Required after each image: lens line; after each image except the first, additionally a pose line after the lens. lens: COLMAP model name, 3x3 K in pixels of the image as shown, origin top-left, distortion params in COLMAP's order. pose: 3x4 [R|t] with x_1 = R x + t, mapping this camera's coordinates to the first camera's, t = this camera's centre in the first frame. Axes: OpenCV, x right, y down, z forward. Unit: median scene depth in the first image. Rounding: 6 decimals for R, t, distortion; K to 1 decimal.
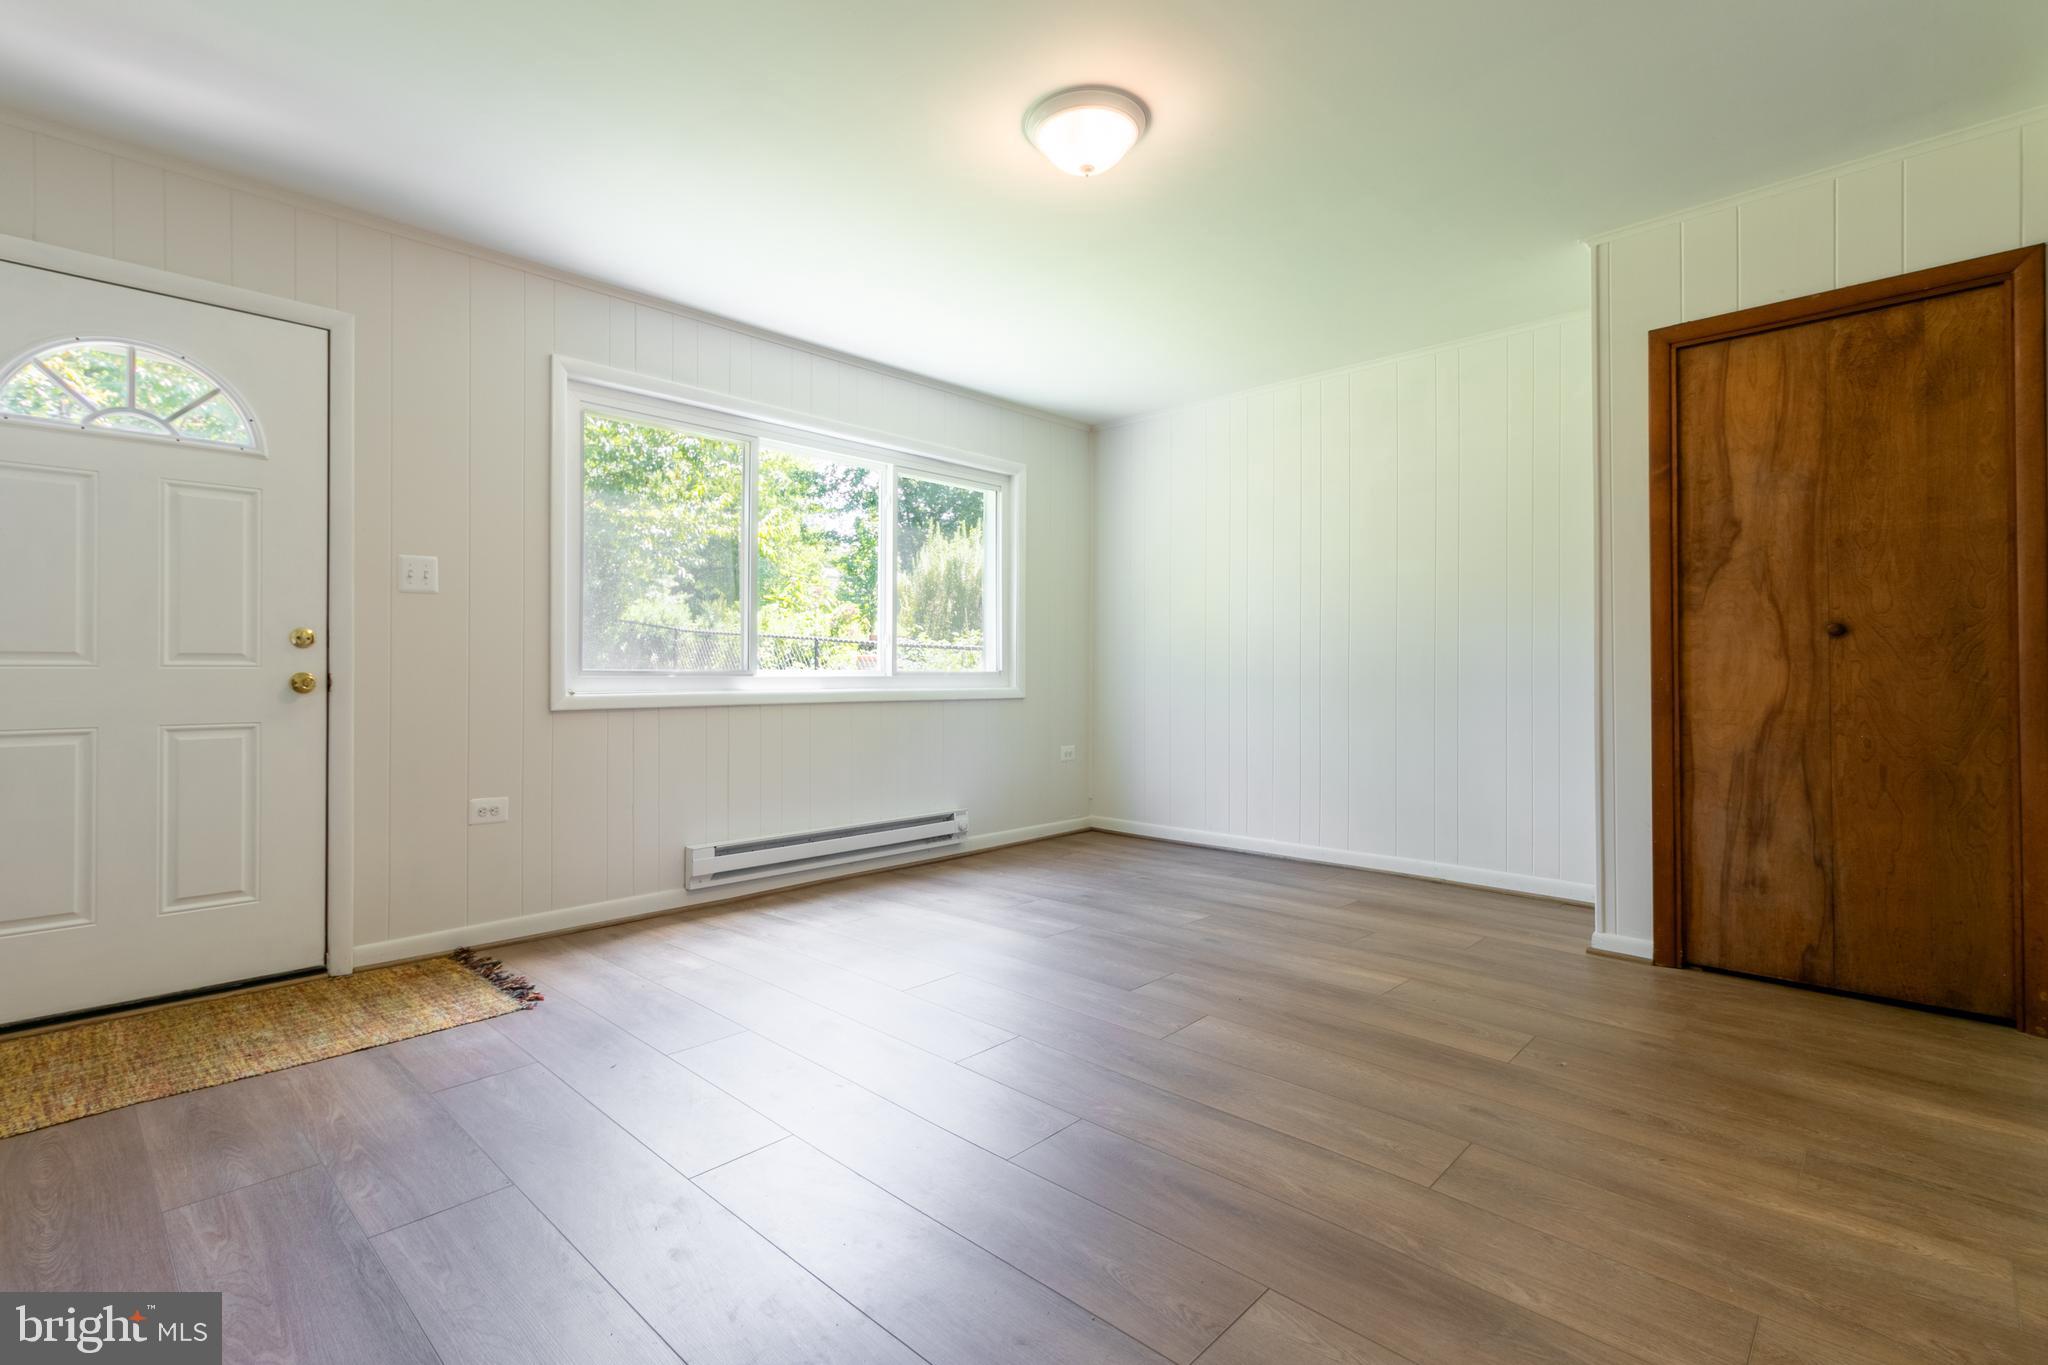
lens RADIAL K [[953.0, 0, 1014.8], [0, 953.0, 664.0], [0, 0, 1]] dist [0.002908, 0.000285]
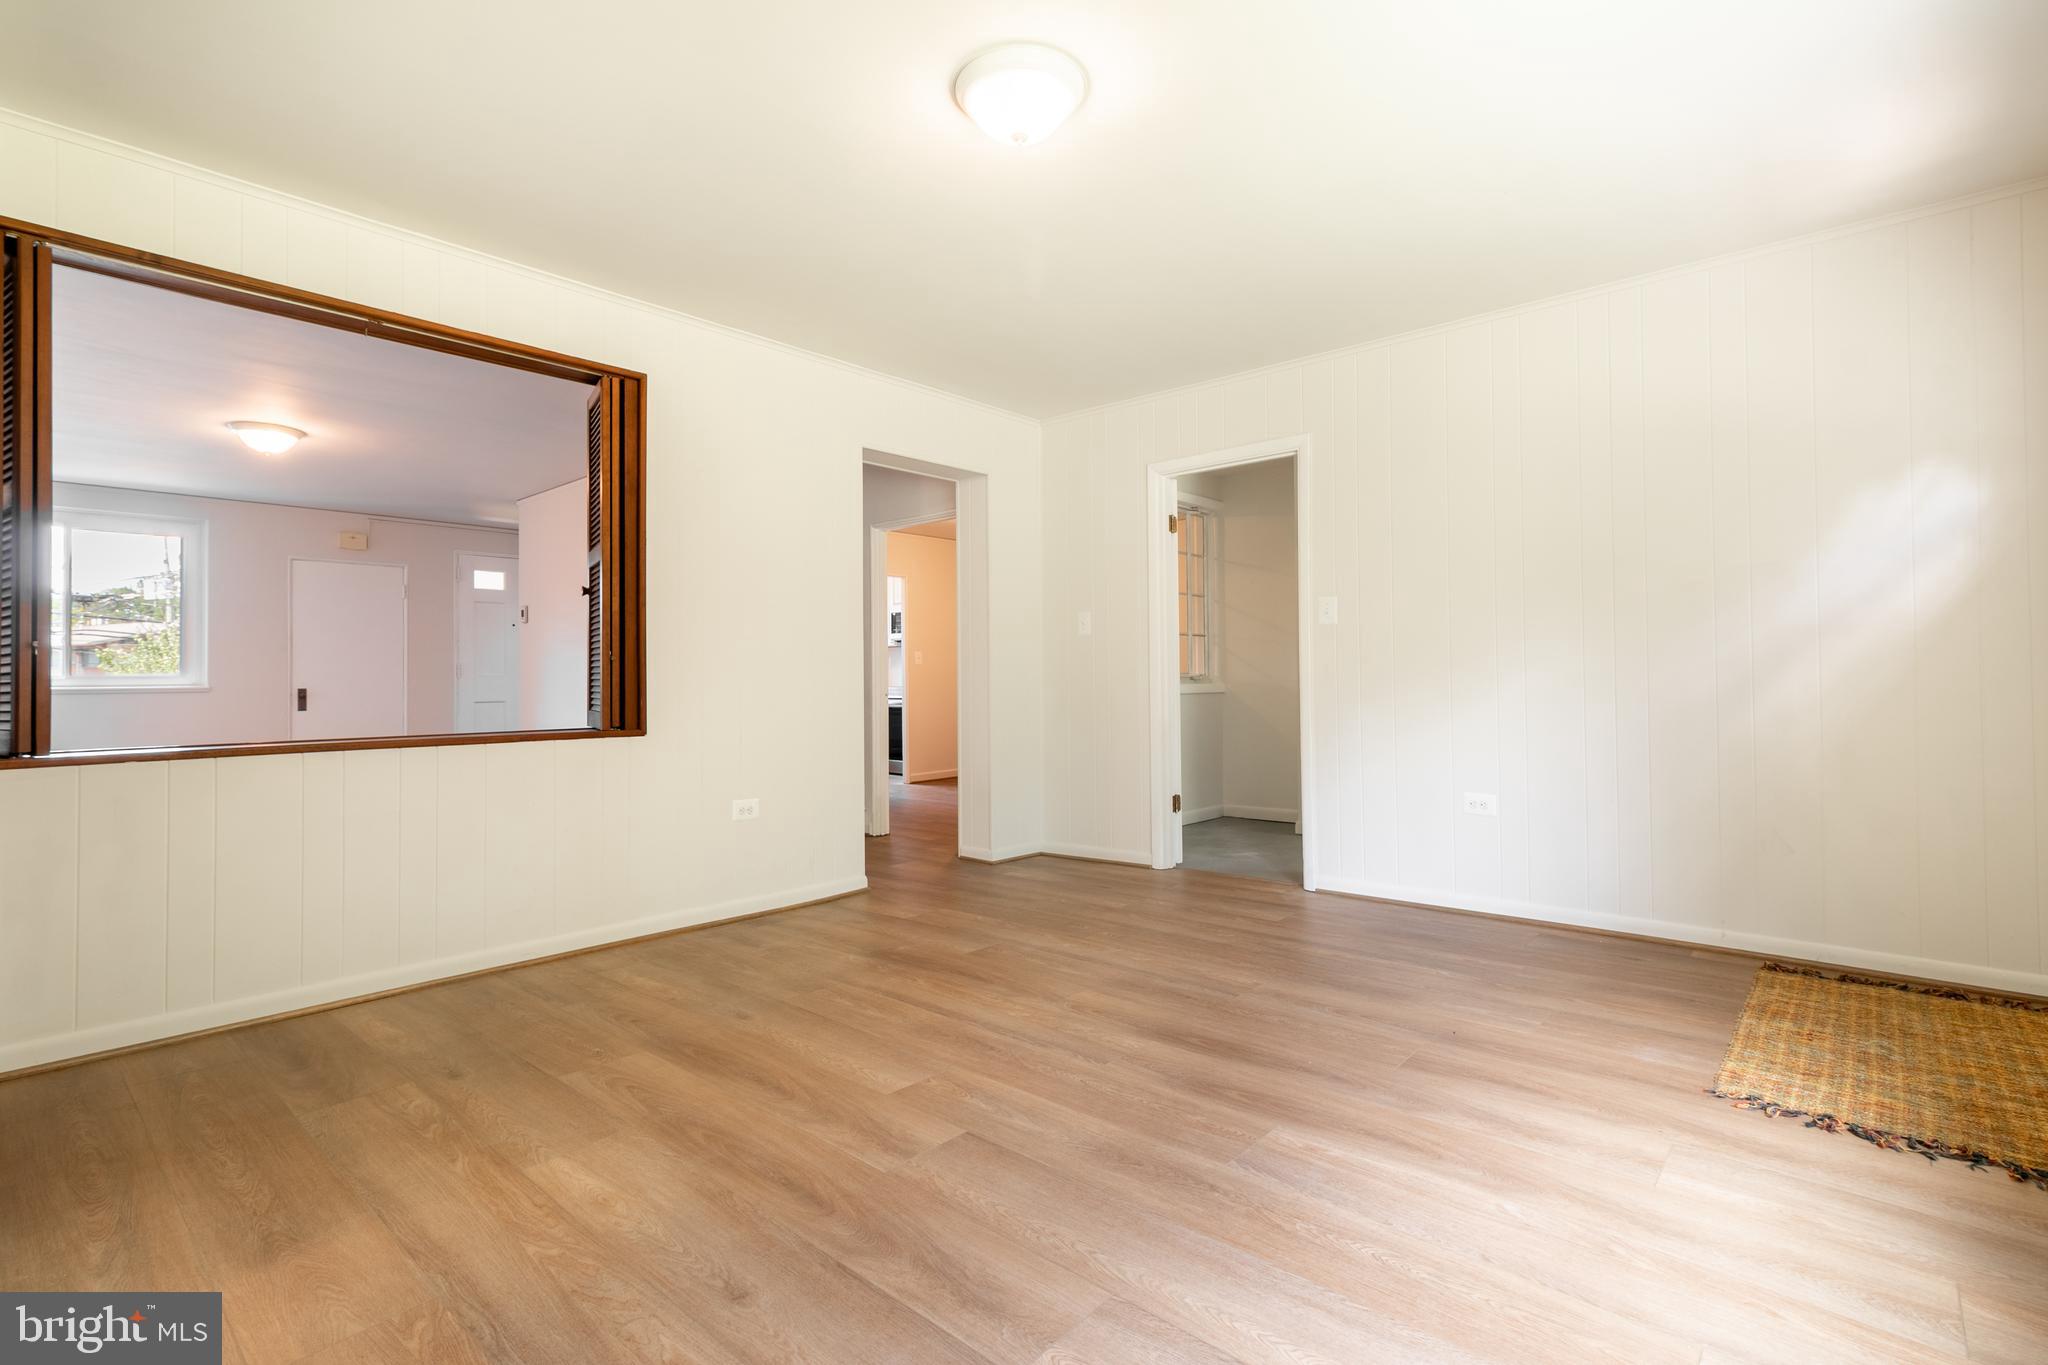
lens RADIAL K [[953.0, 0, 1014.8], [0, 953.0, 664.0], [0, 0, 1]] dist [0.002908, 0.000285]
pose [[-0.999575, 0.009713, -0.027495, 0.123451], [0.010479, 0.999558, -0.027837, 0.013430], [0.027212, -0.028113, -0.999234, 2.115608]]
